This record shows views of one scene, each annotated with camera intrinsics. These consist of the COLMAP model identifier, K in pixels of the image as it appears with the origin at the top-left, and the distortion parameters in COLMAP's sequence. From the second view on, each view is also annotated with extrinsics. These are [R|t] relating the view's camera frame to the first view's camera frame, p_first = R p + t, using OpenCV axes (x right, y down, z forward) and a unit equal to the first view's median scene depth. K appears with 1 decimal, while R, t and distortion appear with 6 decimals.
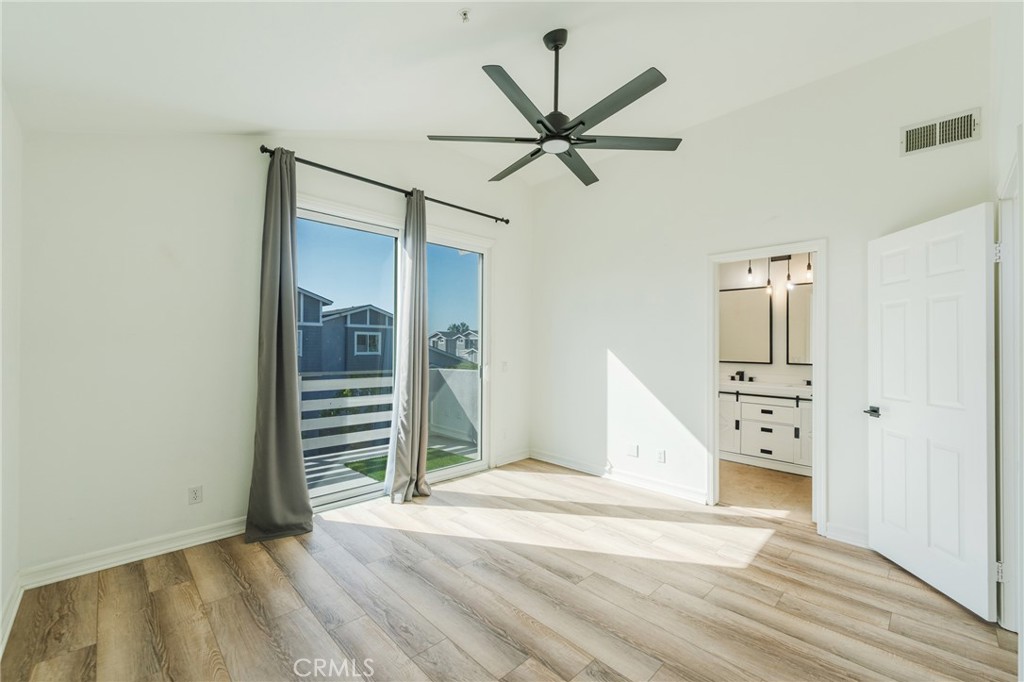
lens RADIAL K [[418.0, 0, 508.8], [0, 418.0, 346.6], [0, 0, 1]] dist [-0.000983, -0.000673]
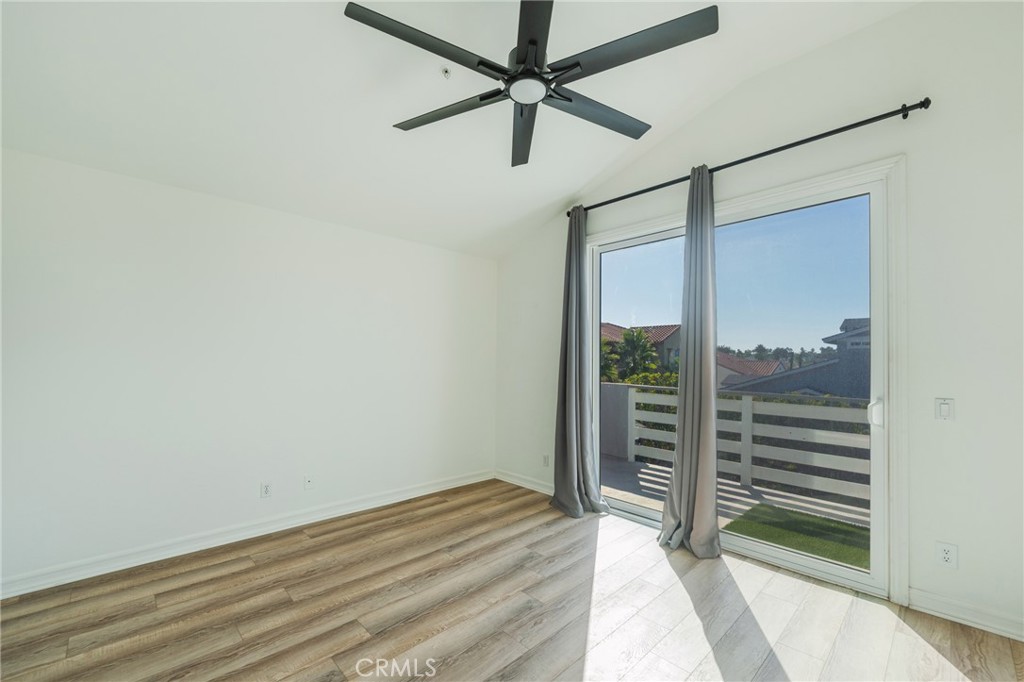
lens RADIAL K [[418.0, 0, 519.4], [0, 418.0, 340.8], [0, 0, 1]] dist [-0.000983, -0.000673]
pose [[0.007536, -0.057012, -0.998345, 0.781231], [-0.008664, 0.998332, -0.057077, 0.013964], [0.999934, 0.009080, 0.007029, 0.892625]]
